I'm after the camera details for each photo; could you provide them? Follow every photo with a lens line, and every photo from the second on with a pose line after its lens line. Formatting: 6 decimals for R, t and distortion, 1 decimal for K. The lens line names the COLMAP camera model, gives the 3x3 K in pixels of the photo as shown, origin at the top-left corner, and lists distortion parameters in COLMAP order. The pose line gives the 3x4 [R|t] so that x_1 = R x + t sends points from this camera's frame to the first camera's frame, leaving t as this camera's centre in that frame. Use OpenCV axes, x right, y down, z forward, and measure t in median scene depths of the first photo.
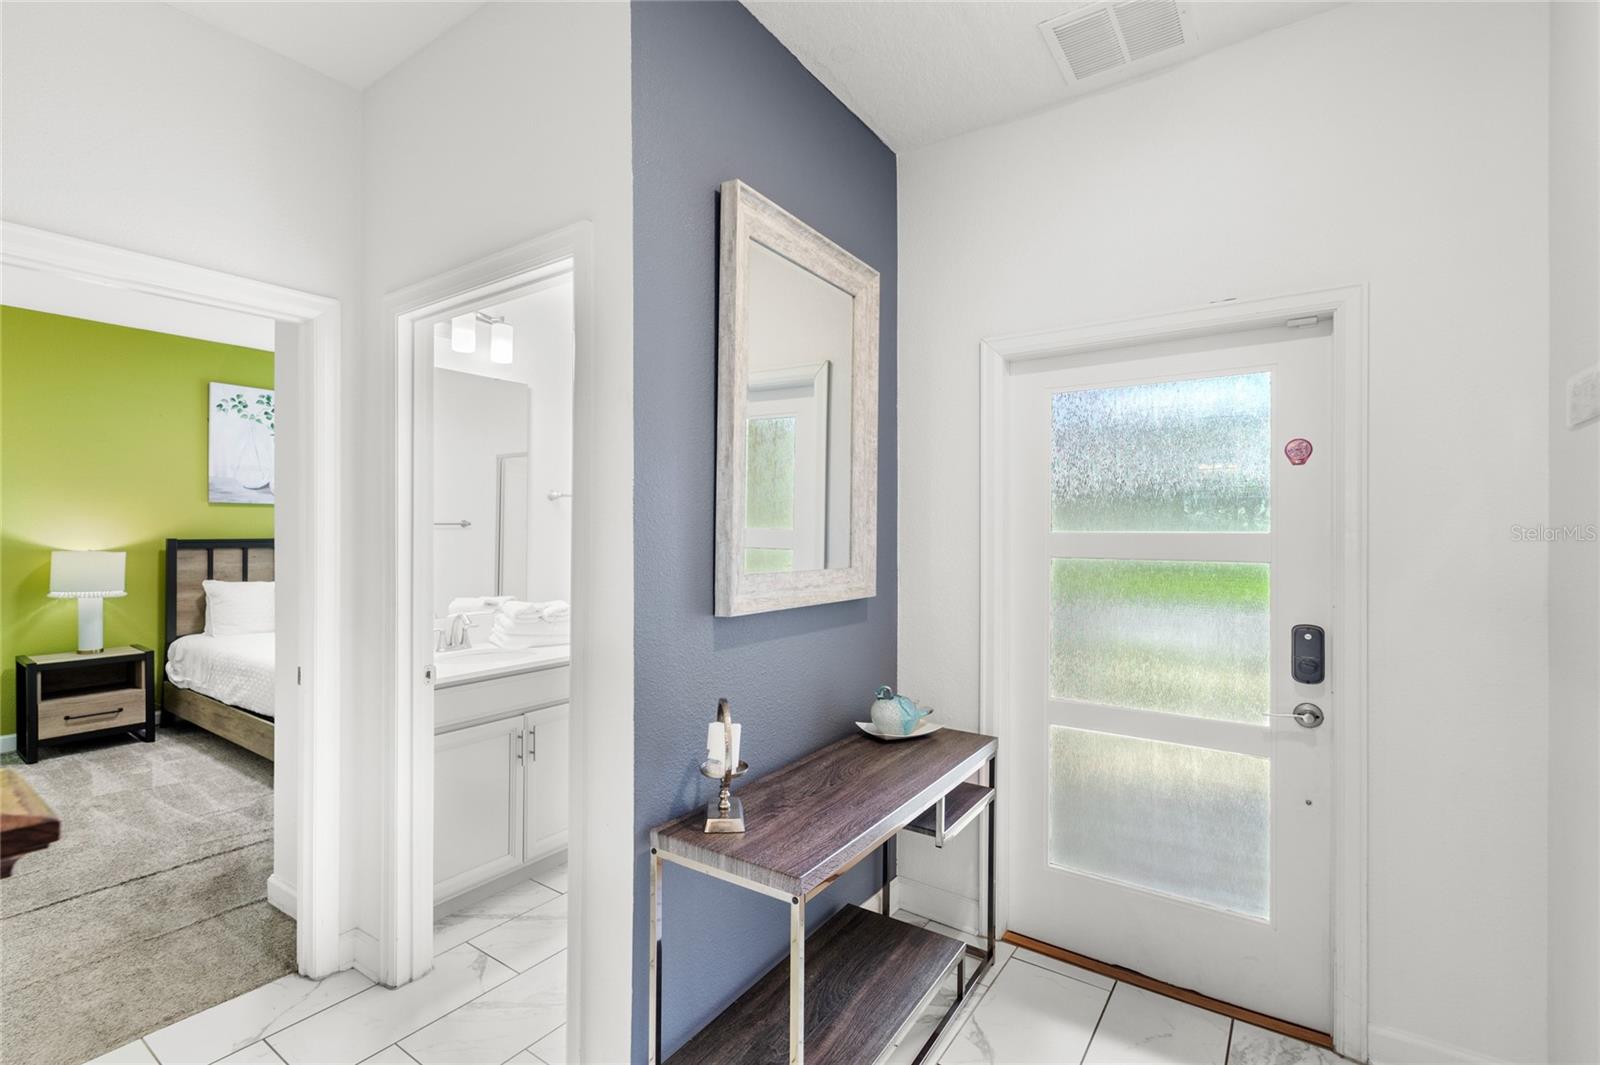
lens RADIAL K [[753.1, 0, 764.5], [0, 753.1, 513.1], [0, 0, 1]] dist [0.001077, -0.000010]
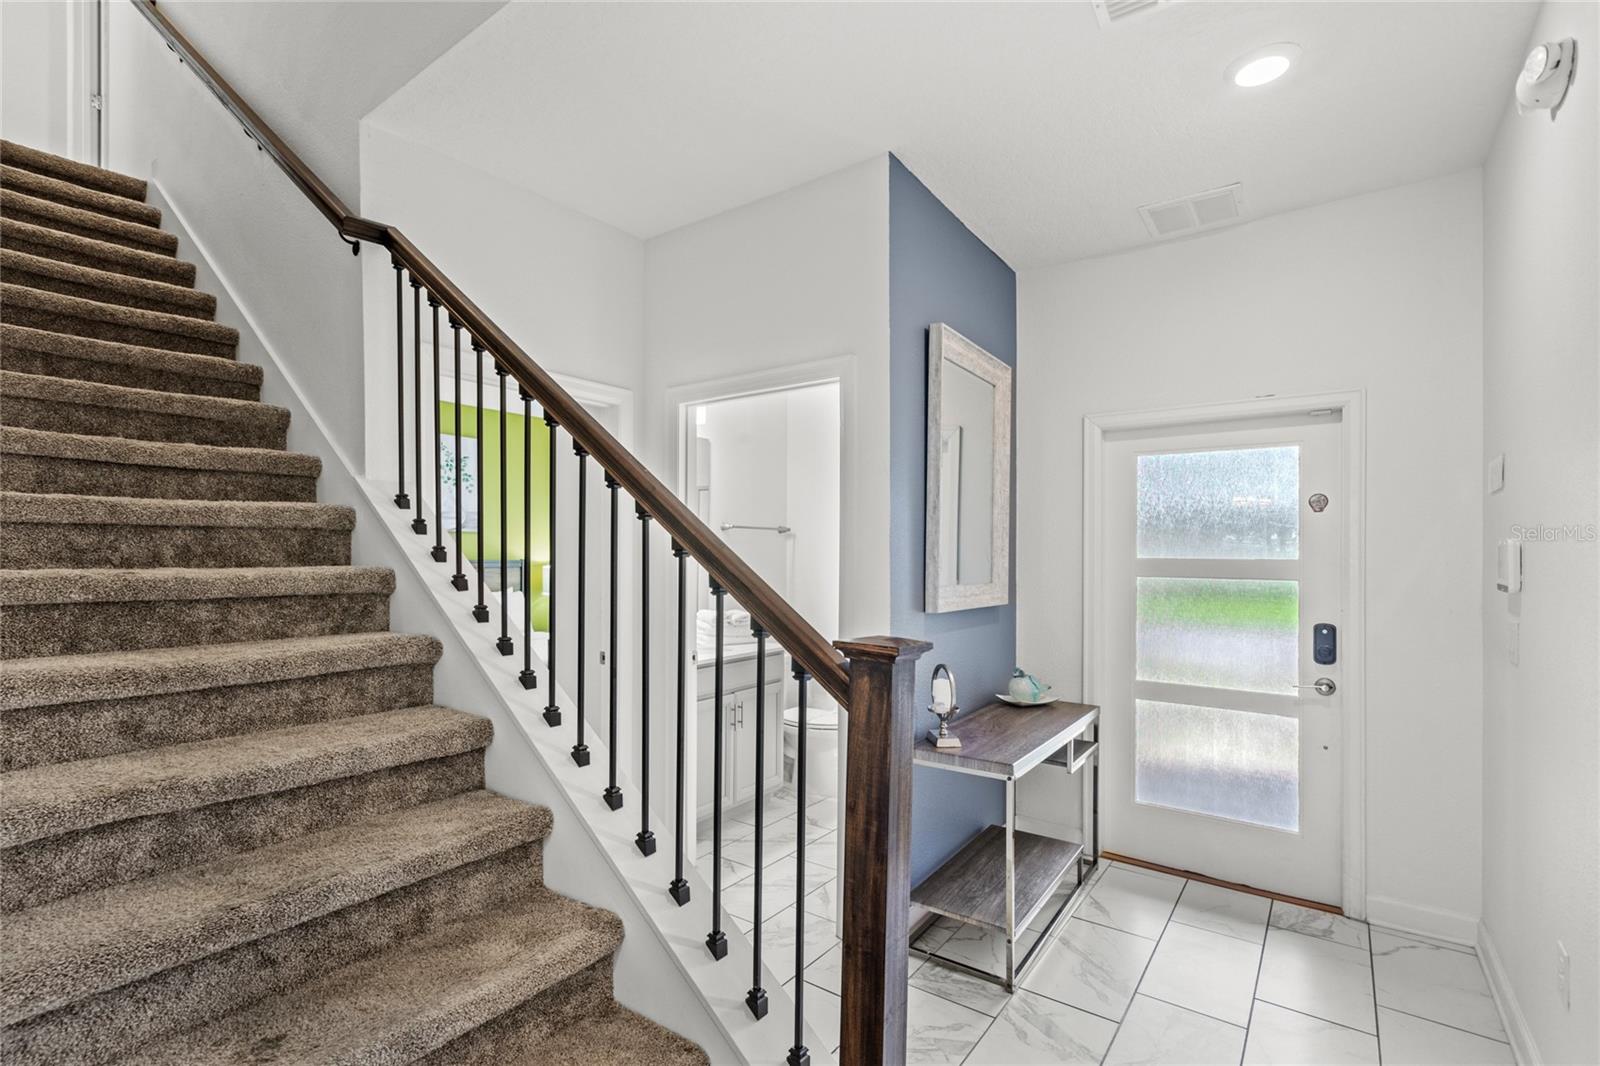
lens RADIAL K [[739.1, 0, 800.0], [0, 739.1, 533.0], [0, 0, 1]] dist [0.011521, 0.000410]
pose [[0.999985, 0.004450, -0.003143, -0.275596], [-0.004463, 0.999981, -0.004273, -0.013215], [0.003124, 0.004287, 0.999986, -0.421845]]
